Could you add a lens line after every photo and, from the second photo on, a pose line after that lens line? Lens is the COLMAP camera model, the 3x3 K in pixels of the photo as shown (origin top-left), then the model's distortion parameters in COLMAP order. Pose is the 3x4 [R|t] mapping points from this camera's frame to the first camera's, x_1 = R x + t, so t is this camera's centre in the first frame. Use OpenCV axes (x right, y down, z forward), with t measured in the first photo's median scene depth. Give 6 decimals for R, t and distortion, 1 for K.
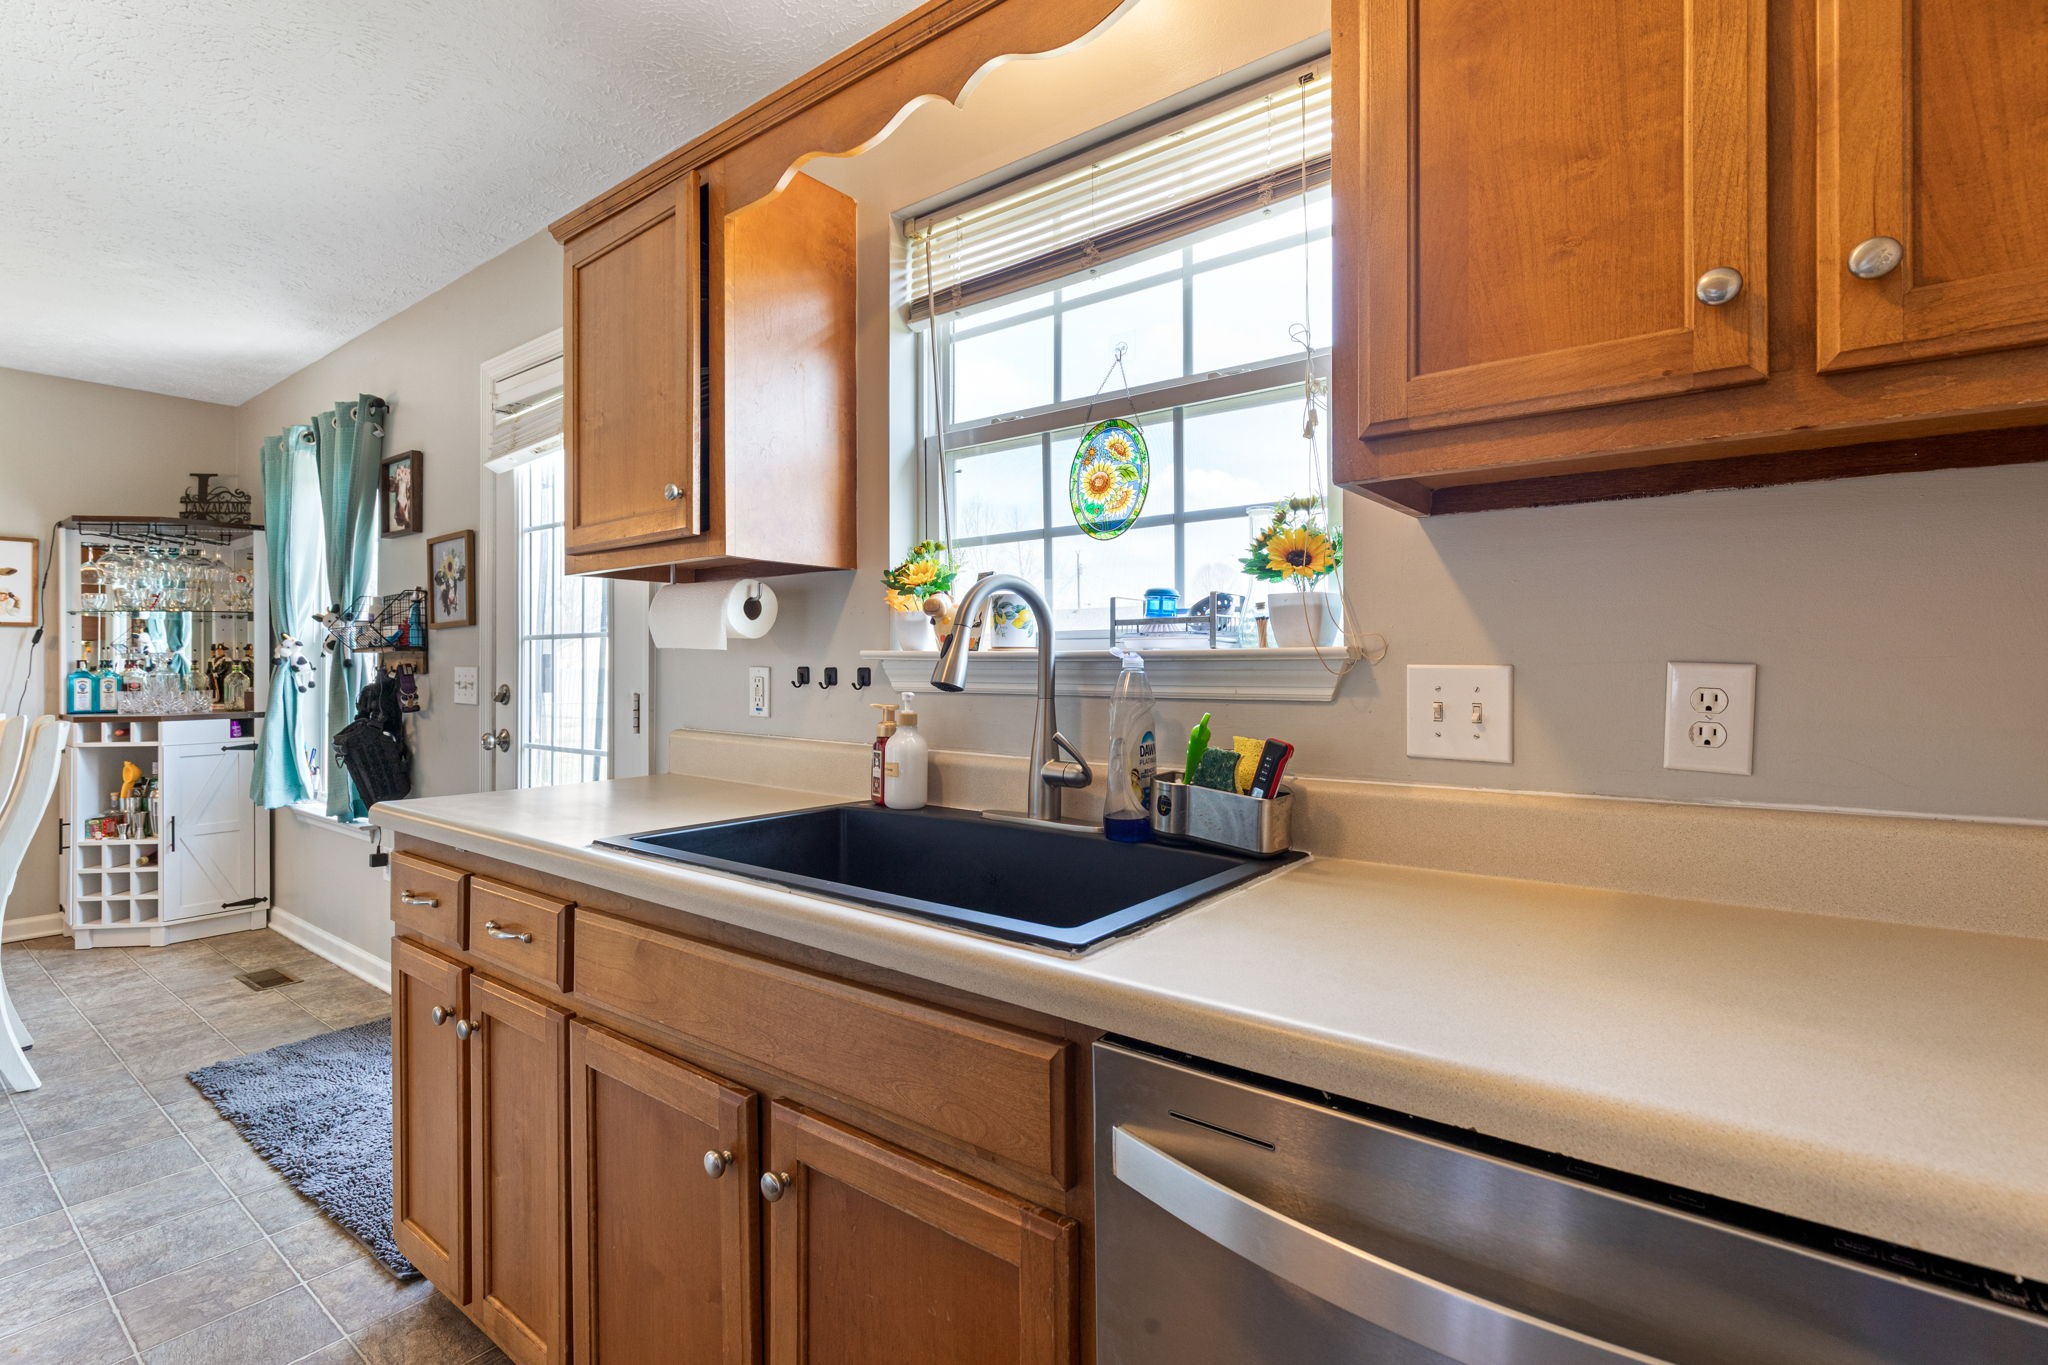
lens RADIAL K [[950.6, 0, 1025.7], [0, 950.6, 652.8], [0, 0, 1]] dist [0.014997, 0.000761]
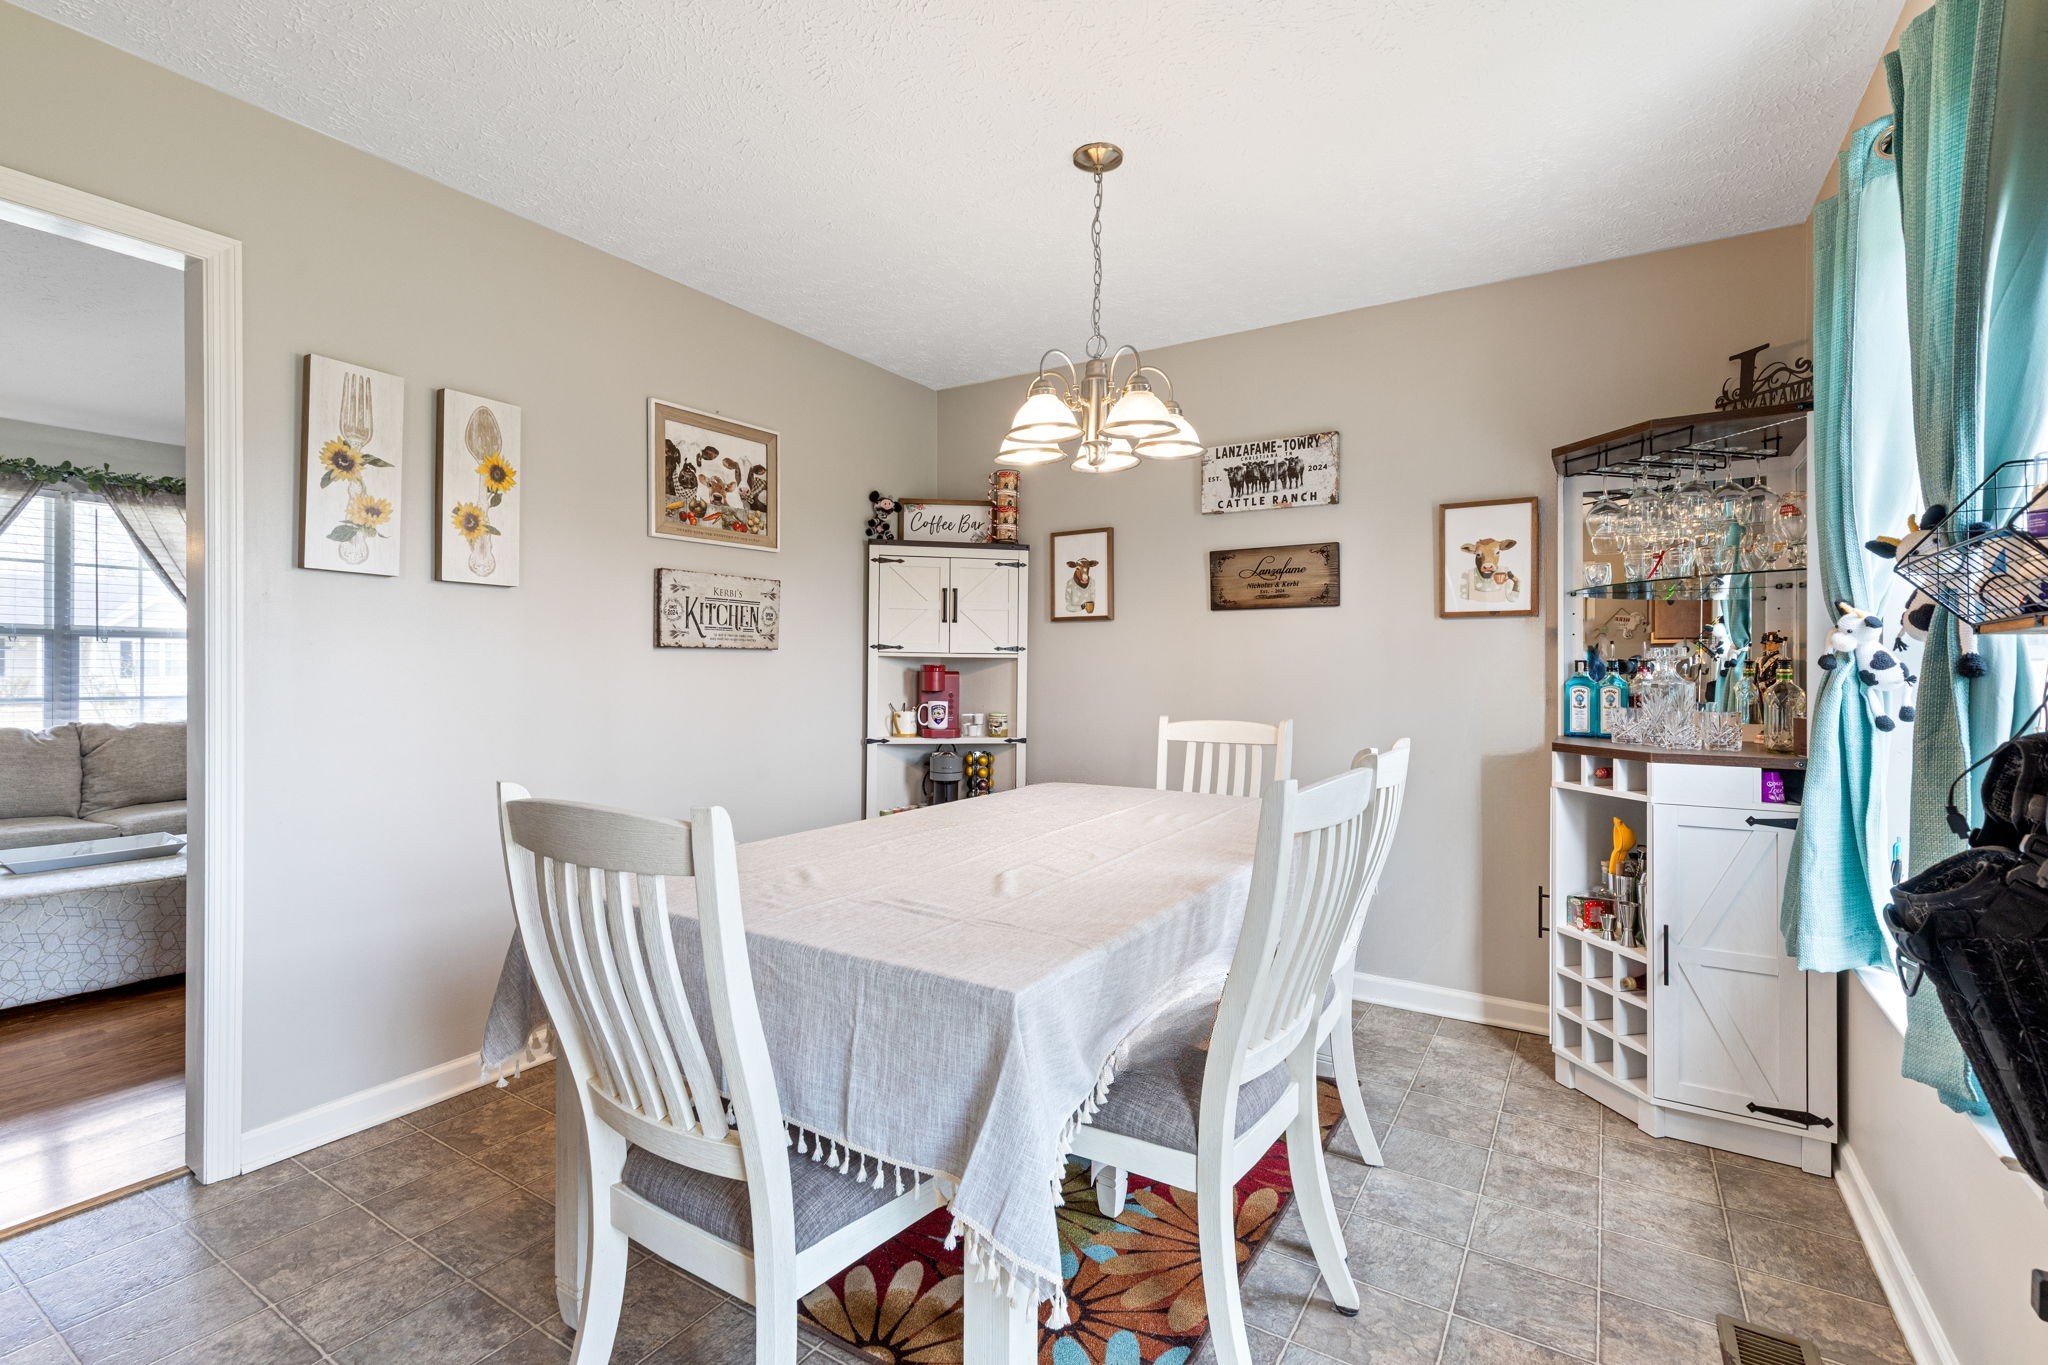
lens RADIAL K [[933.8, 0, 1030.8], [0, 933.8, 670.0], [0, 0, 1]] dist [-0.000053, 0.000284]
pose [[0.101650, 0.008604, -0.994783, -0.357522], [0.005104, 0.999945, 0.009171, 0.006682], [0.994807, -0.006010, 0.101600, 0.554971]]
